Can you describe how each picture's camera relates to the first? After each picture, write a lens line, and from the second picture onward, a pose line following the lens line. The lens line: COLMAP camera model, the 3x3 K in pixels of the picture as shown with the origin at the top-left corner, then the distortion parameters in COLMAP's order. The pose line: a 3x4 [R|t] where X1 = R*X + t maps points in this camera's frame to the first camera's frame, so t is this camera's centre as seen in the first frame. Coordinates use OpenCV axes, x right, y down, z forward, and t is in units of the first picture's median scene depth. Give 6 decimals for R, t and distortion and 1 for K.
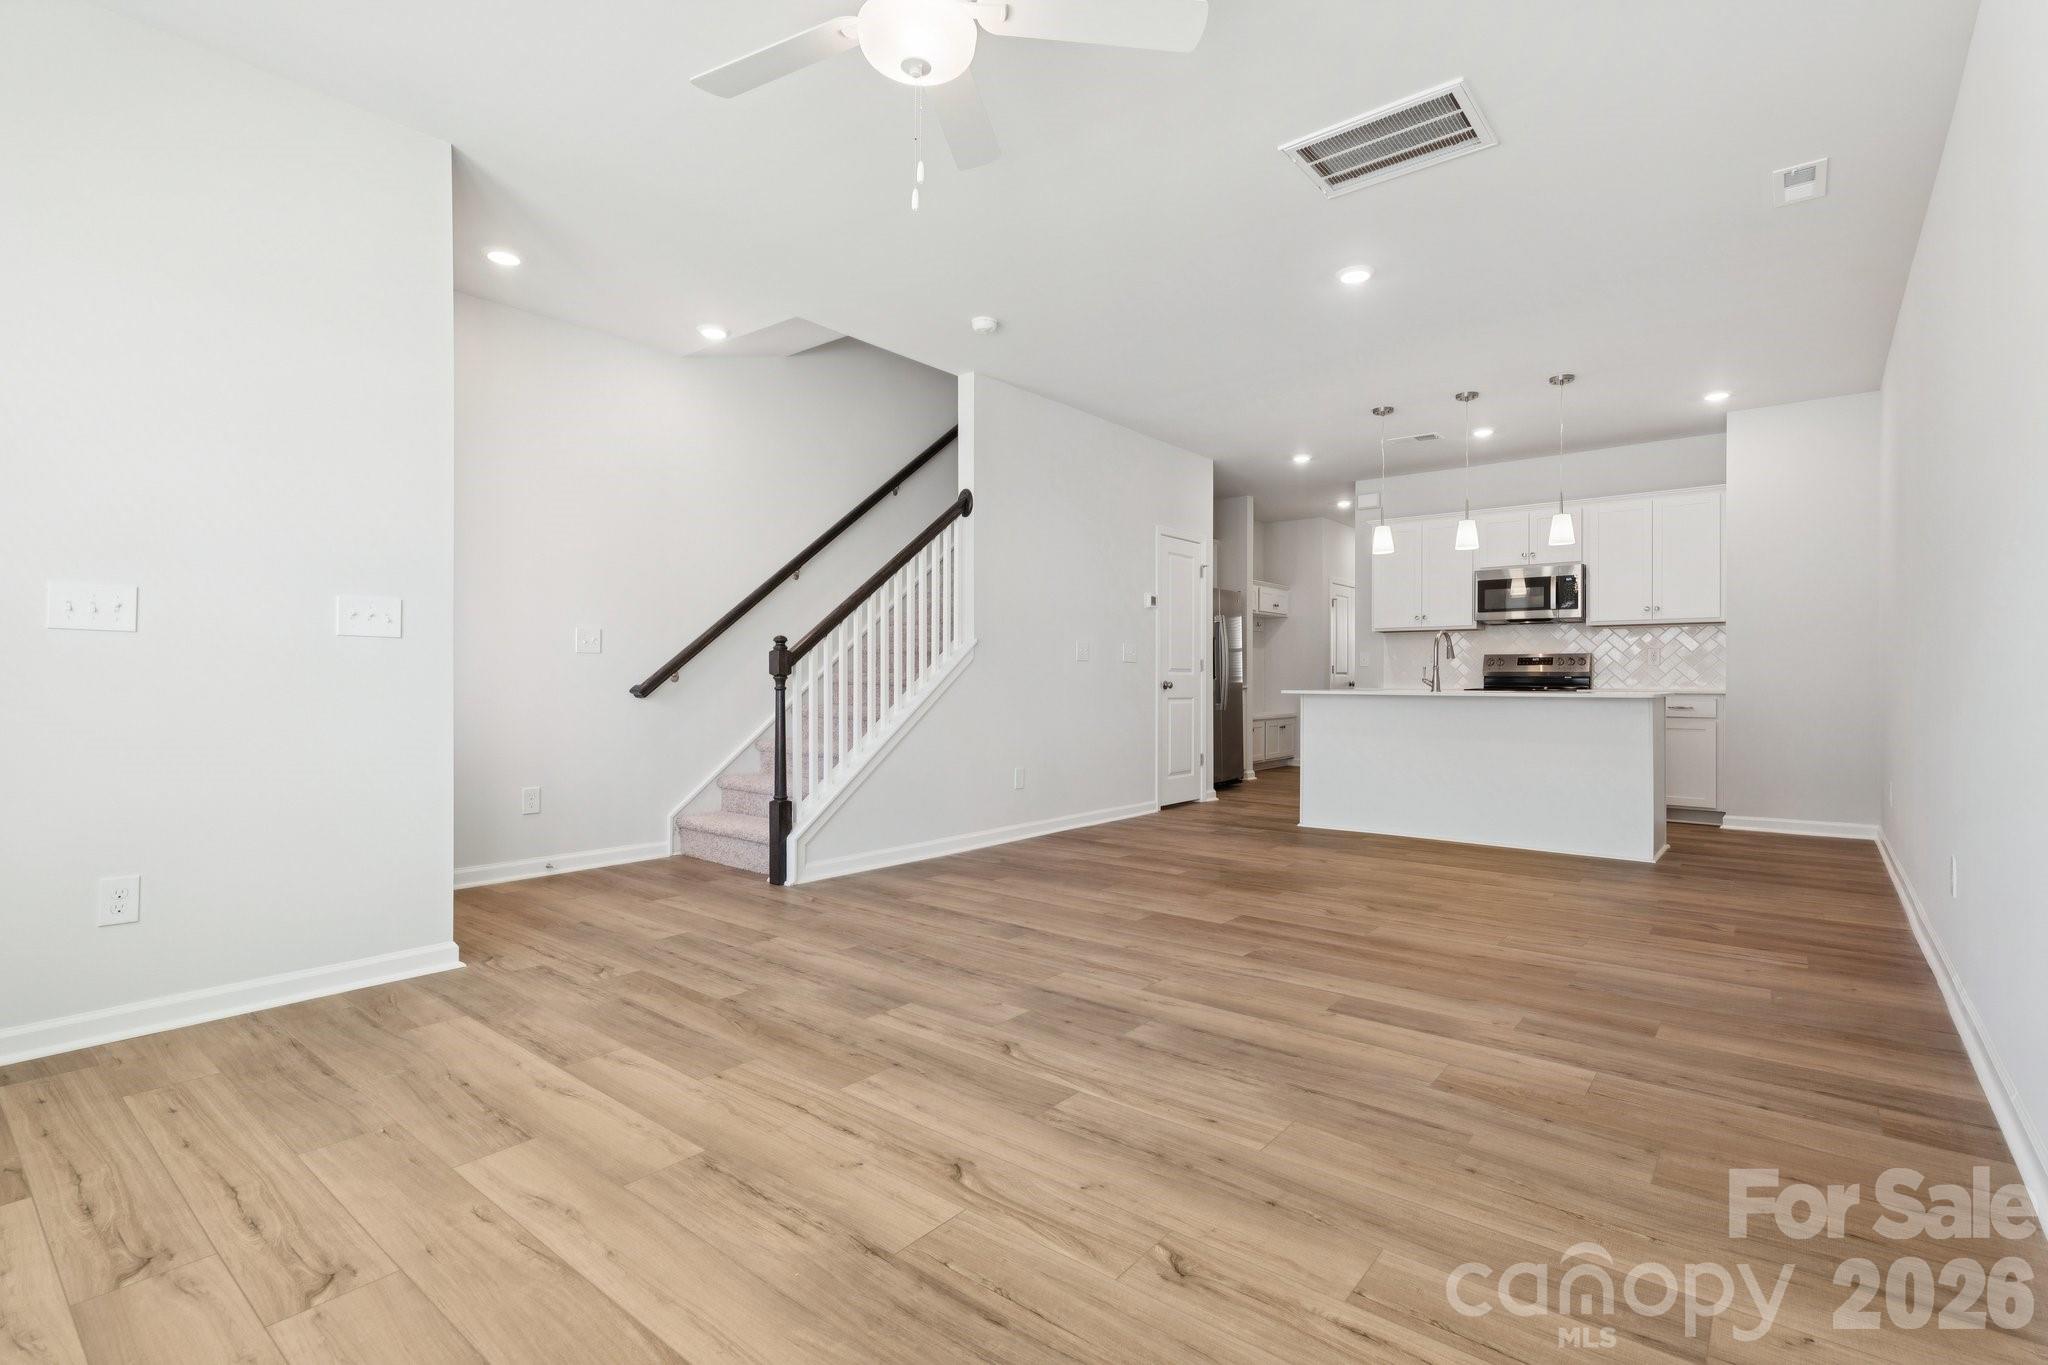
lens RADIAL K [[951.4, 0, 1021.2], [0, 951.4, 684.4], [0, 0, 1]] dist [0.000085, -0.000510]
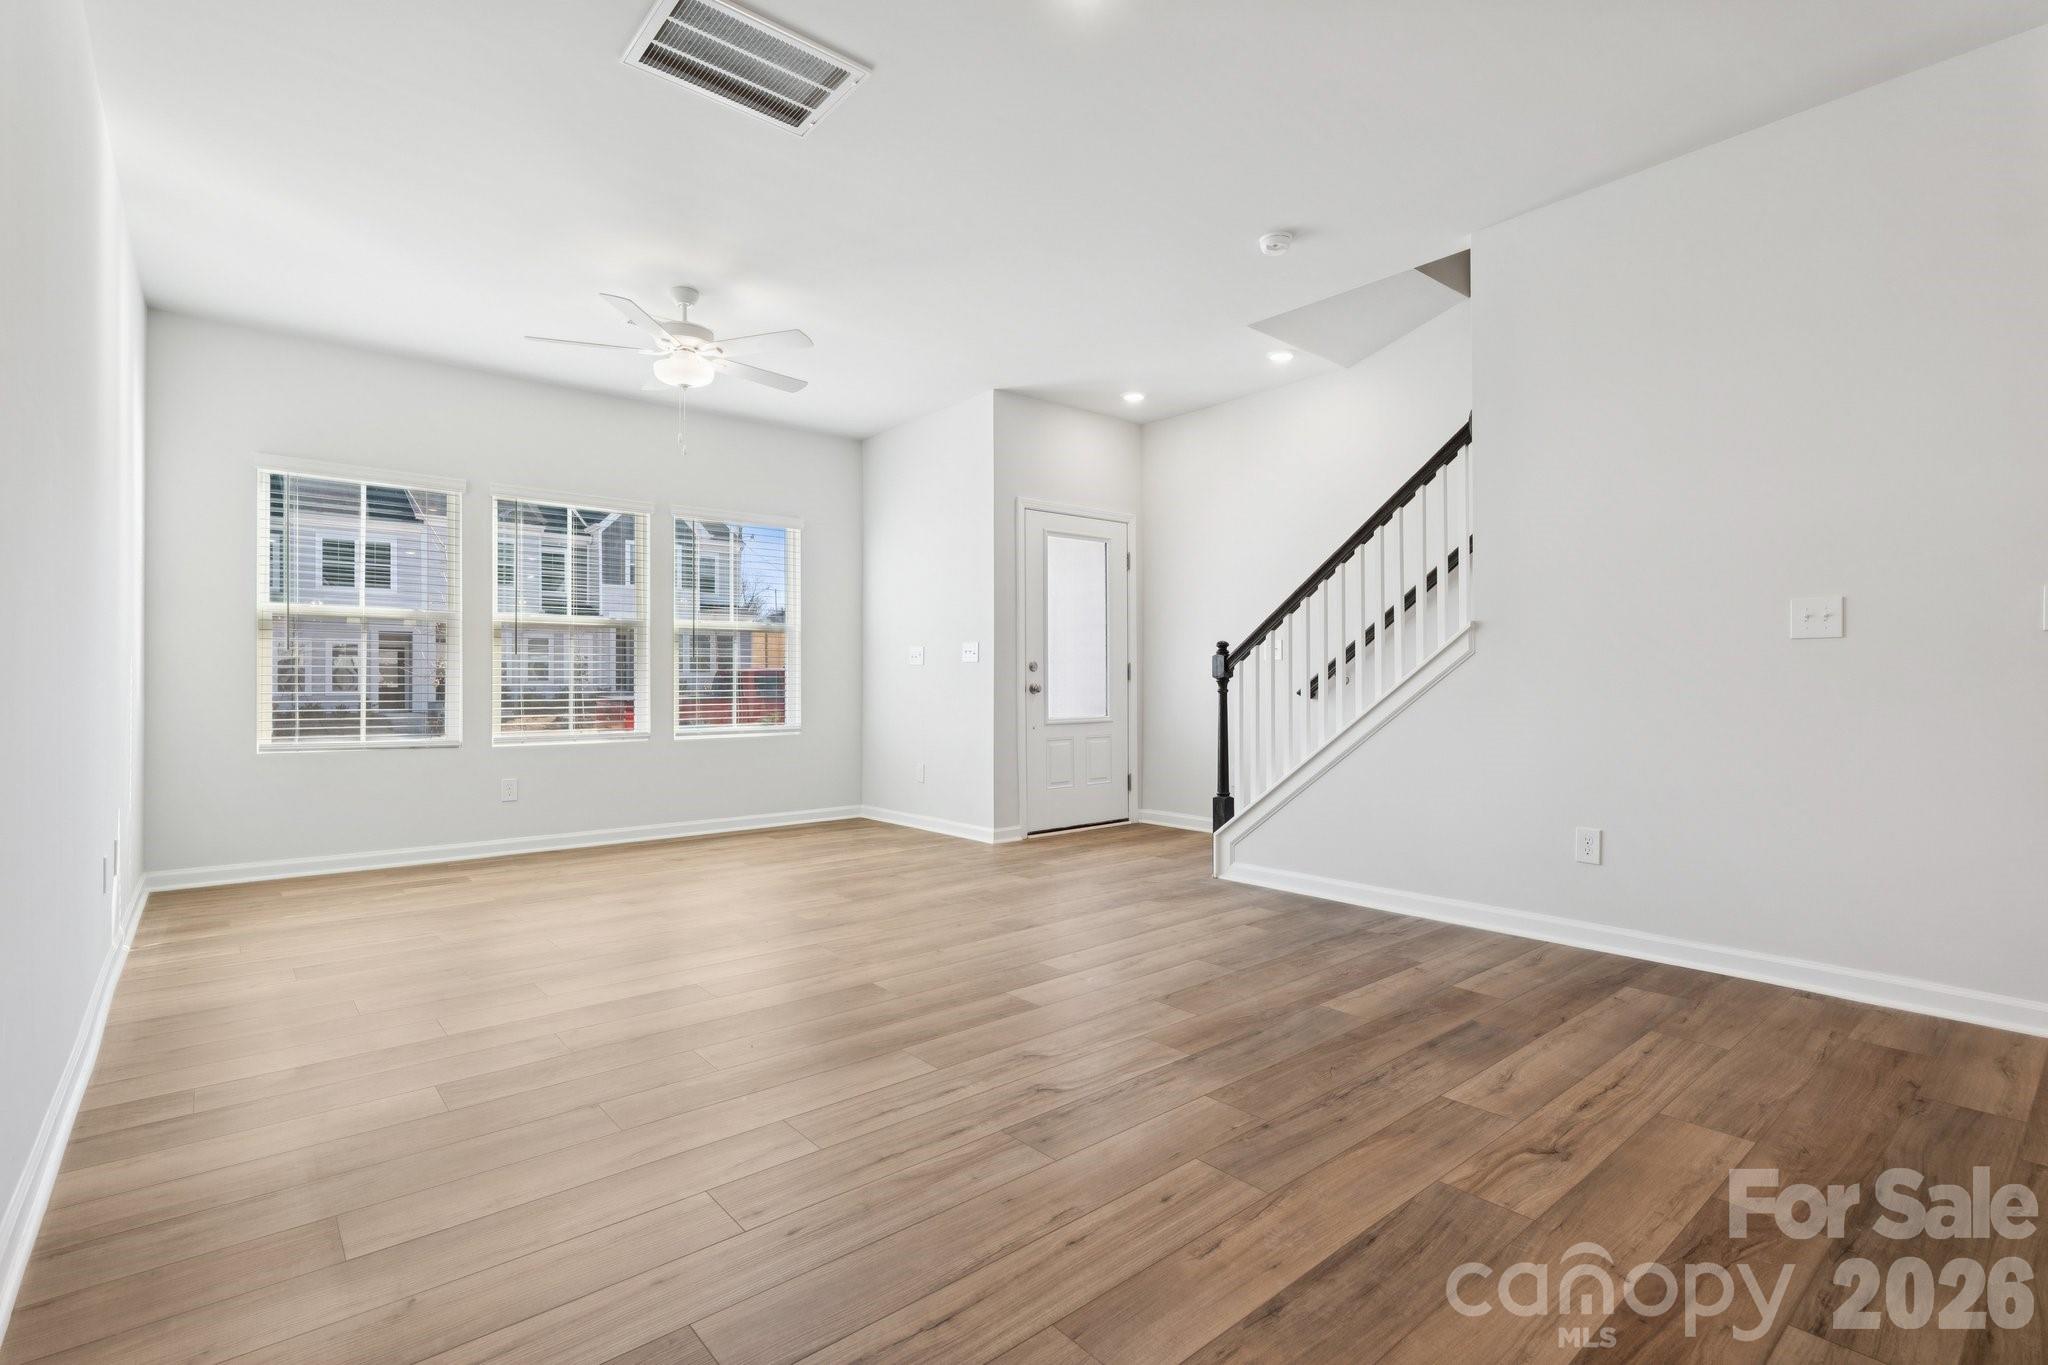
lens RADIAL K [[951.4, 0, 1020.8], [0, 951.4, 683.7], [0, 0, 1]] dist [0.000085, -0.000510]
pose [[-0.179416, -0.007047, -0.983748, 0.823765], [0.000834, 0.999973, -0.007316, 0.003138], [0.983773, -0.002133, -0.179405, 0.968611]]
